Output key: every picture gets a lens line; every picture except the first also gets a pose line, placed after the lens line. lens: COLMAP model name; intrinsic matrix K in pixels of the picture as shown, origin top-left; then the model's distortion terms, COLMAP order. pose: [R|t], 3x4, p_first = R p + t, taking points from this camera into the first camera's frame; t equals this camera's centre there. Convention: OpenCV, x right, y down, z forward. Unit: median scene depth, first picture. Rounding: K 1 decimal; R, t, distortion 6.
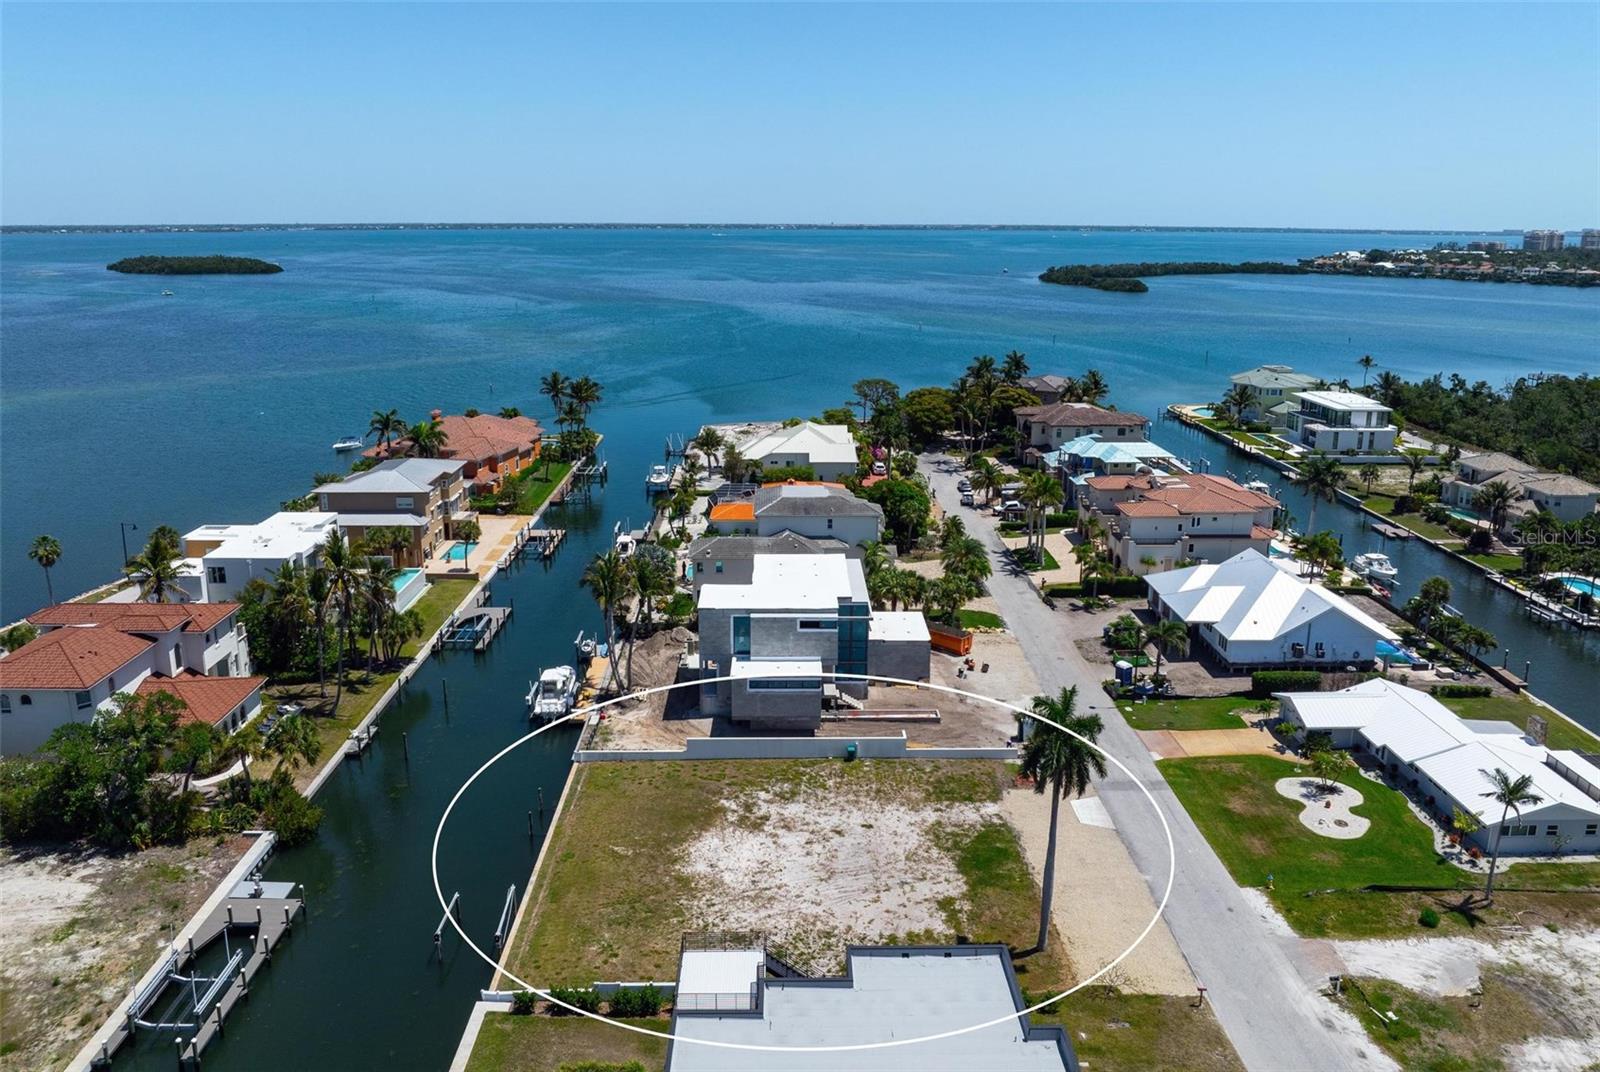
lens RADIAL K [[1130.6, 0, 798.8], [0, 1130.6, 476.8], [0, 0, 1]] dist [-0.034088, -0.007062]
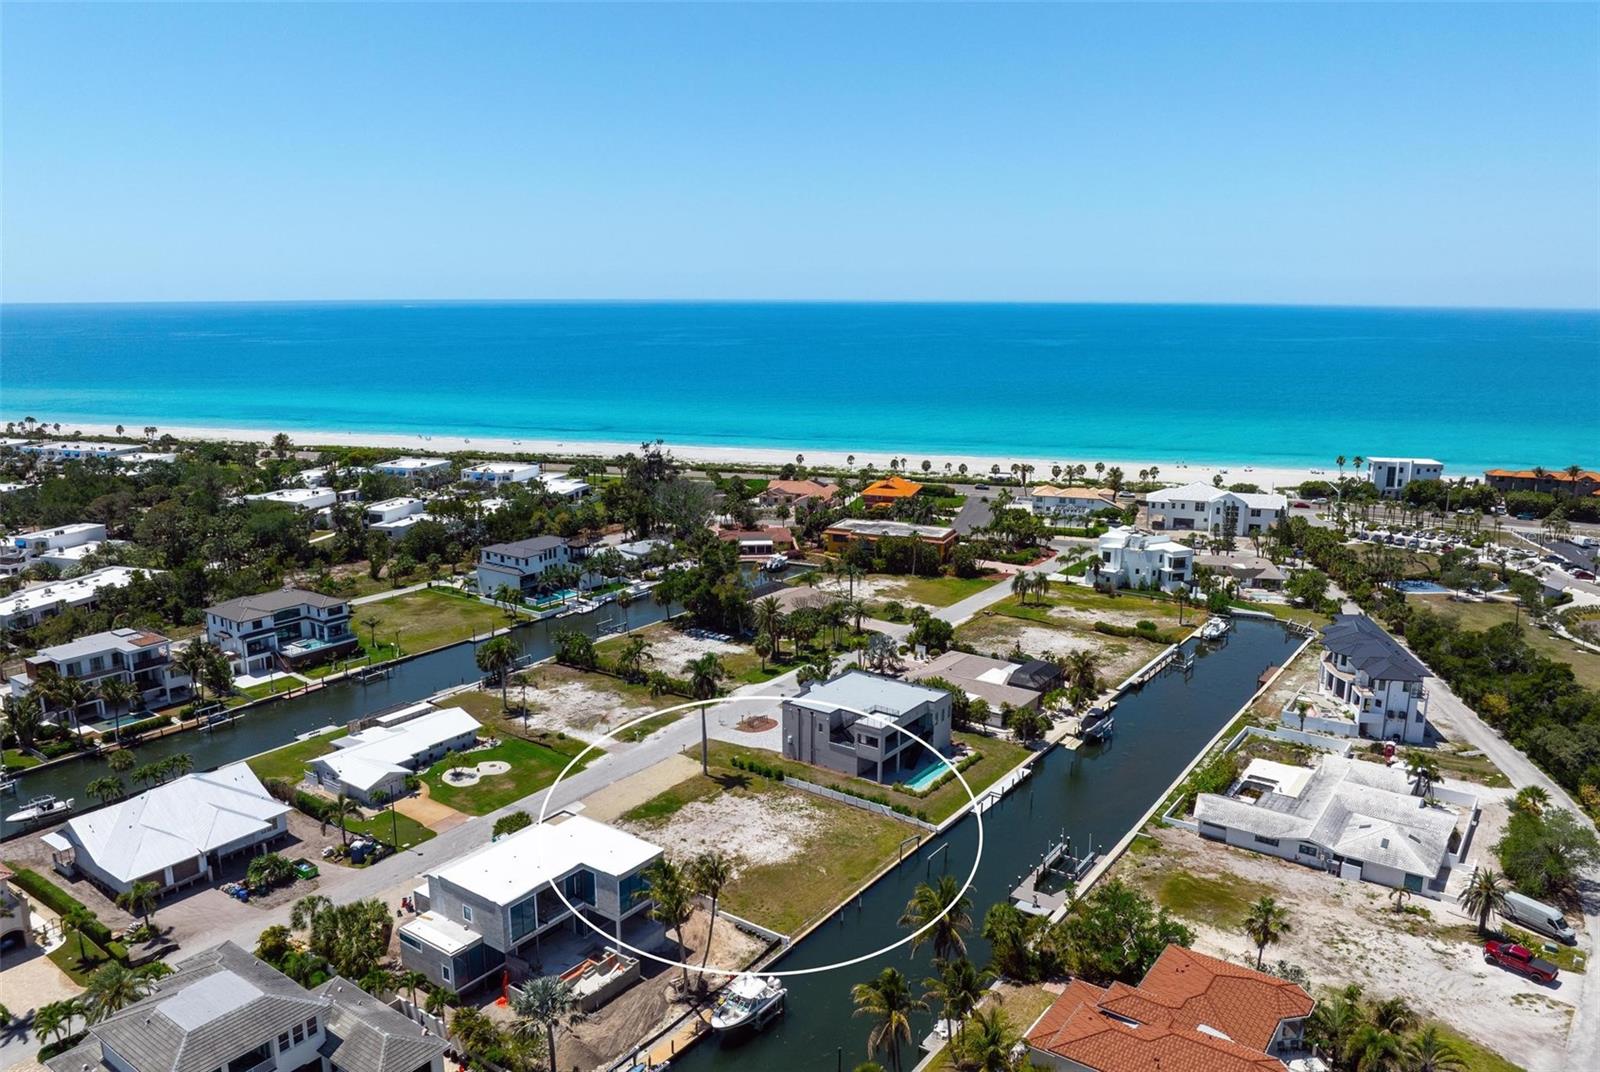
lens RADIAL K [[1137.3, 0, 801.4], [0, 1137.3, 545.4], [0, 0, 1]] dist [-0.016559, -0.034770]
pose [[-0.805134, -0.135718, 0.577356, -0.768377], [0.123668, 0.913652, 0.387228, -0.549966], [-0.580057, 0.383171, -0.718829, 1.533443]]
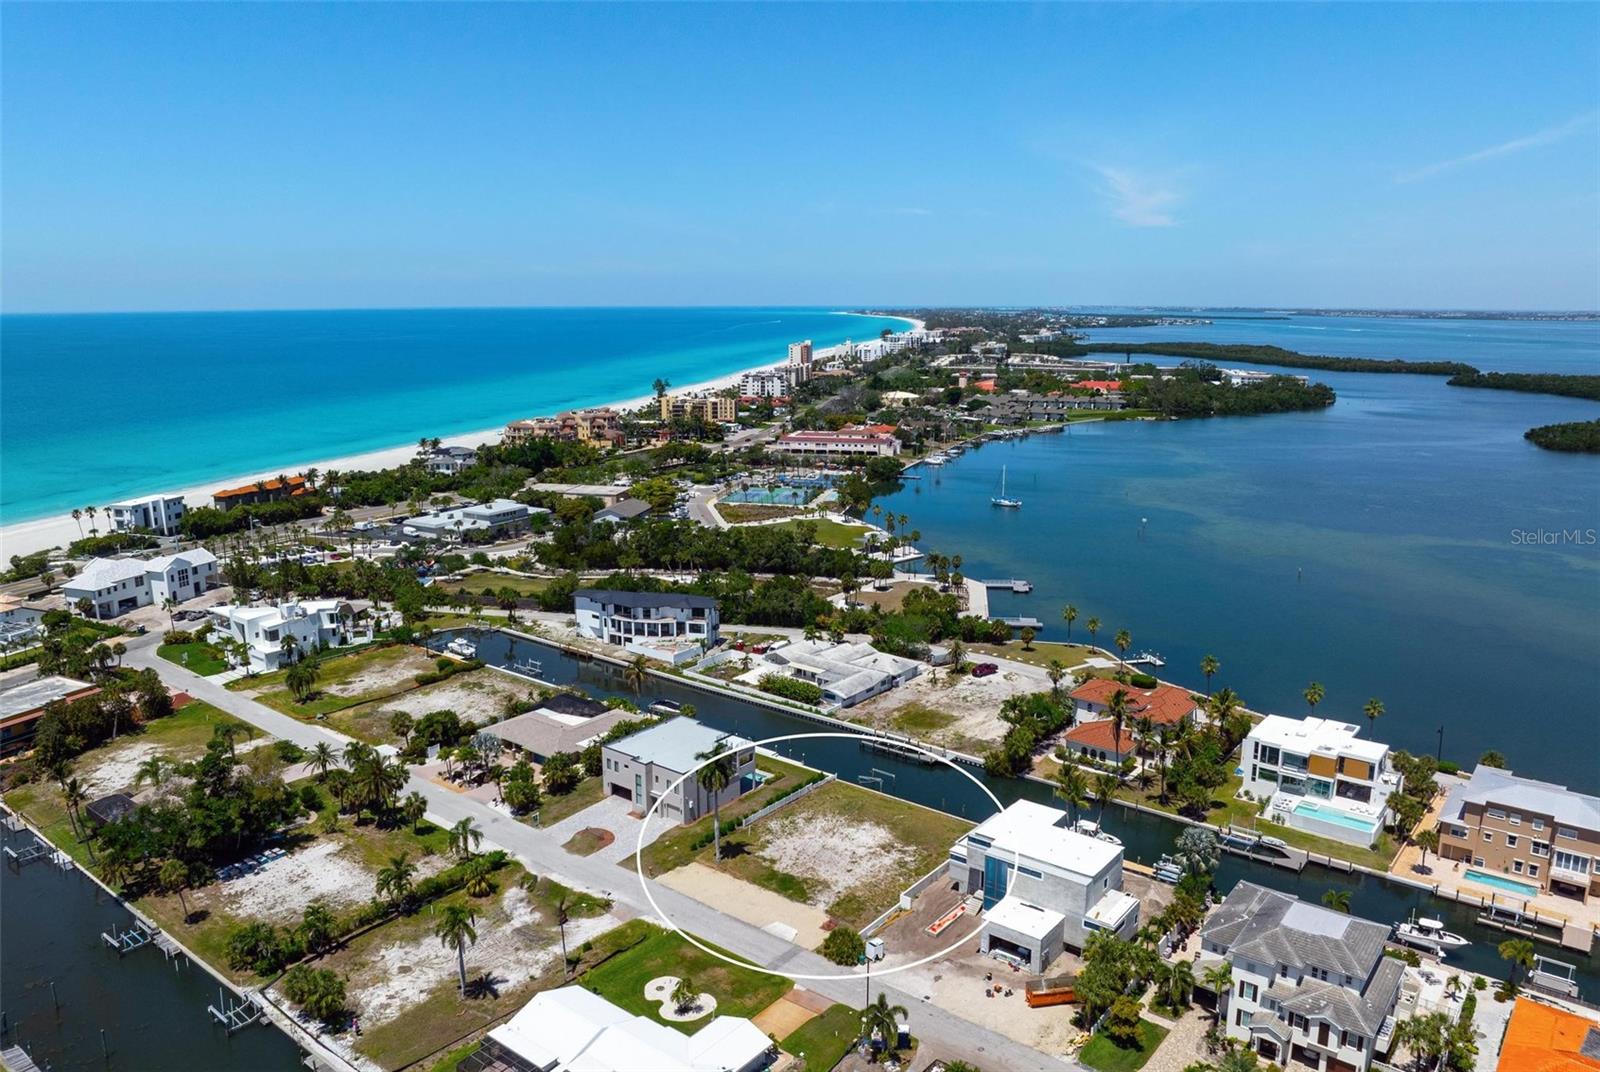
lens RADIAL K [[1137.3, 0, 801.4], [0, 1137.3, 545.4], [0, 0, 1]] dist [-0.016559, -0.034770]
pose [[-0.629730, 0.159808, -0.760198, 1.146687], [-0.173920, 0.924763, 0.338474, -0.633819], [0.757094, 0.345361, -0.554558, 1.430056]]
